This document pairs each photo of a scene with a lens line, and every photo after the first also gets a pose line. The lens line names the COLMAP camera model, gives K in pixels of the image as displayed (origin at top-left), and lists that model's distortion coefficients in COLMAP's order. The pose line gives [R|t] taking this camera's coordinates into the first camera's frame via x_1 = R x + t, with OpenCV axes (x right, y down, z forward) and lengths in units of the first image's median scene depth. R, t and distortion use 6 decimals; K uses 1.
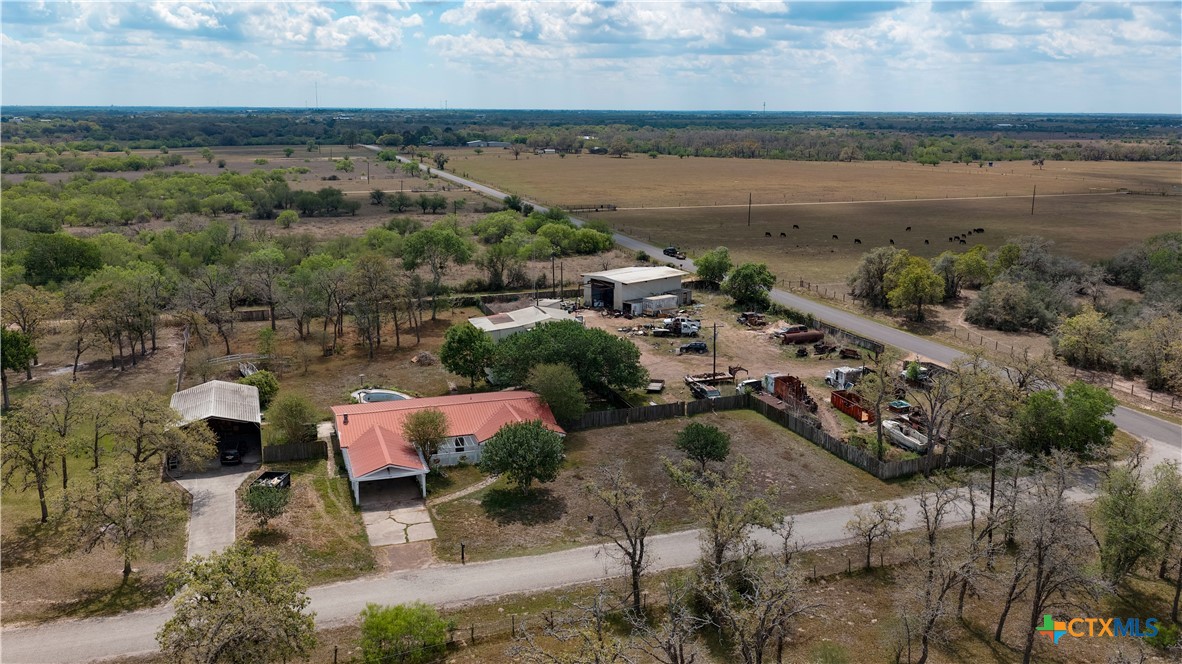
lens RADIAL K [[973.7, 0, 589.9], [0, 973.7, 332.3], [0, 0, 1]] dist [0.004850, -0.006857]
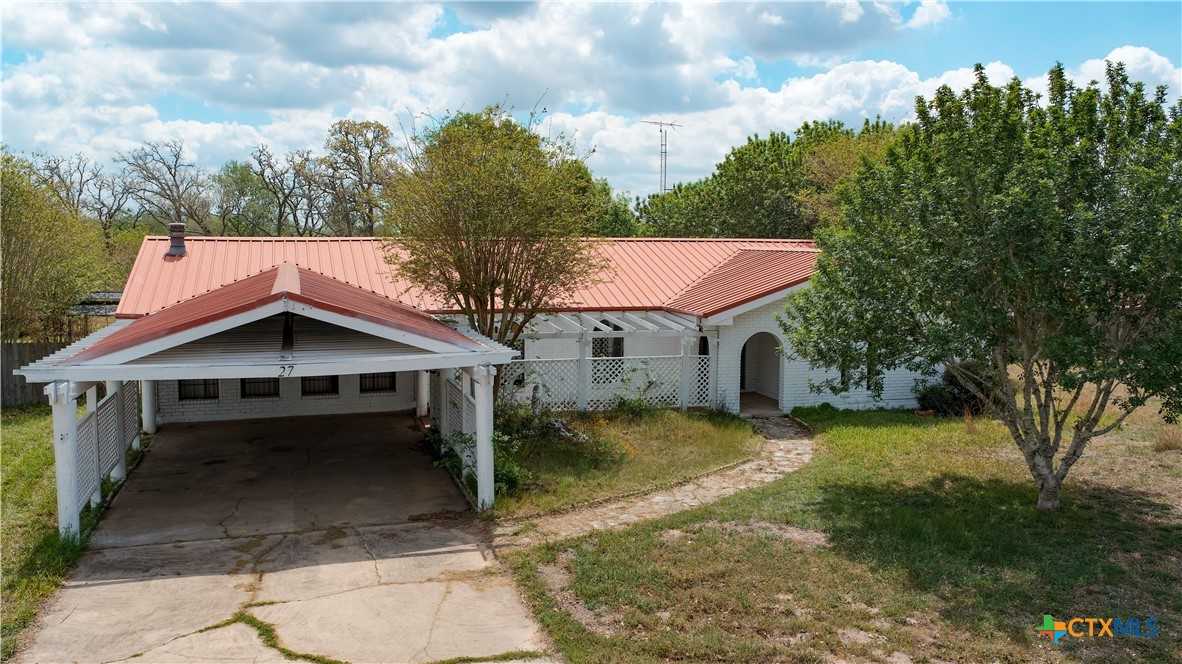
lens RADIAL K [[973.7, 0, 590.9], [0, 973.7, 335.1], [0, 0, 1]] dist [0.004850, -0.006857]
pose [[0.999550, -0.000083, -0.030003, -0.144502], [-0.003656, 0.992207, -0.124546, 0.158960], [0.029779, 0.124599, 0.991760, 0.816565]]
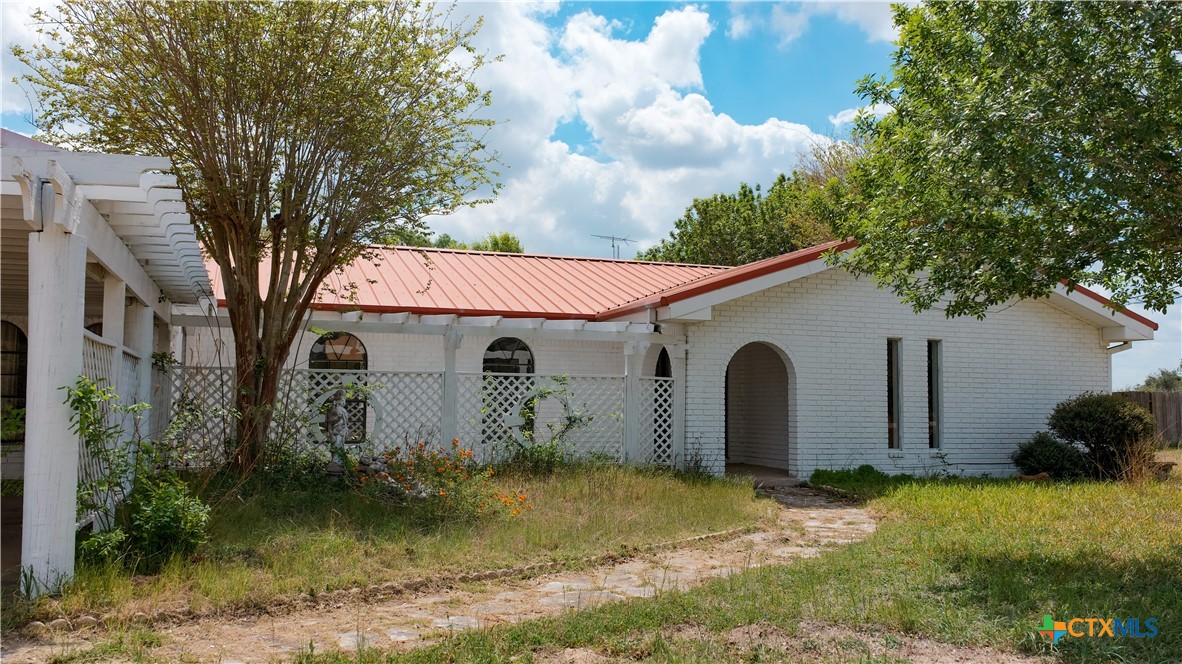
lens RADIAL K [[973.7, 0, 589.2], [0, 973.7, 327.3], [0, 0, 1]] dist [0.004850, -0.006857]
pose [[0.999943, -0.002930, 0.010271, -0.135151], [0.005867, 0.954251, -0.298951, 0.170327], [-0.008926, 0.298994, 0.954213, 0.929388]]
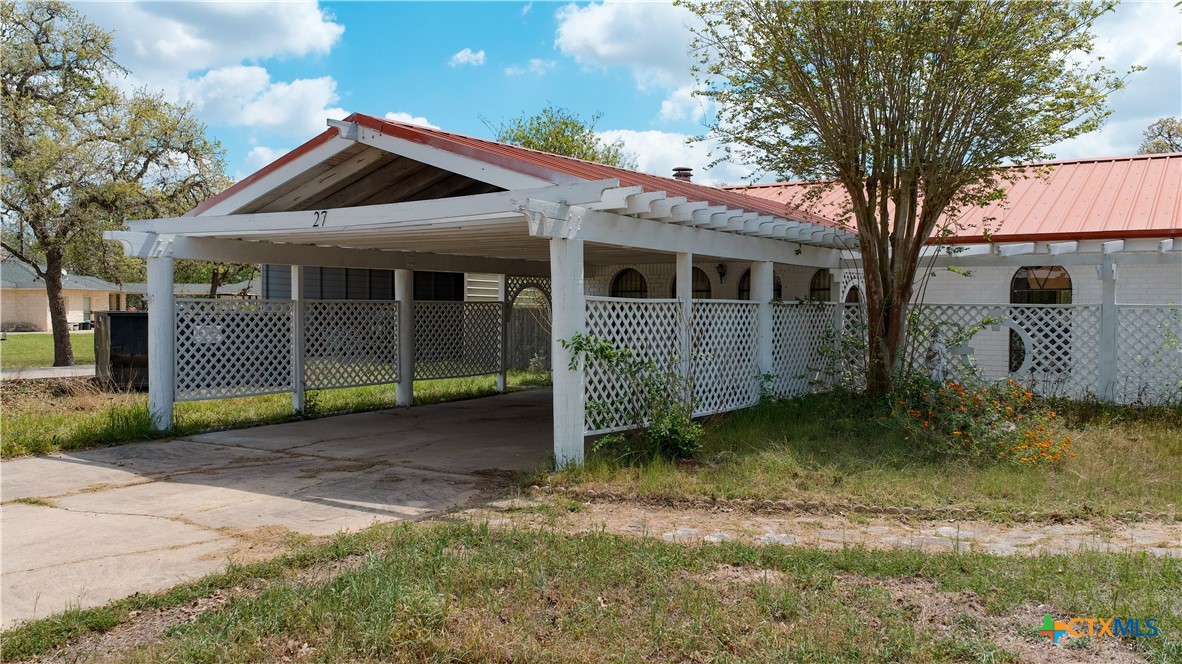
lens RADIAL K [[973.7, 0, 590.4], [0, 973.7, 334.2], [0, 0, 1]] dist [0.004850, -0.006857]
pose [[0.635628, -0.015026, -0.771849, -0.098684], [-0.164200, 0.974302, -0.154188, 0.168458], [0.754331, 0.224744, 0.616826, 0.939116]]
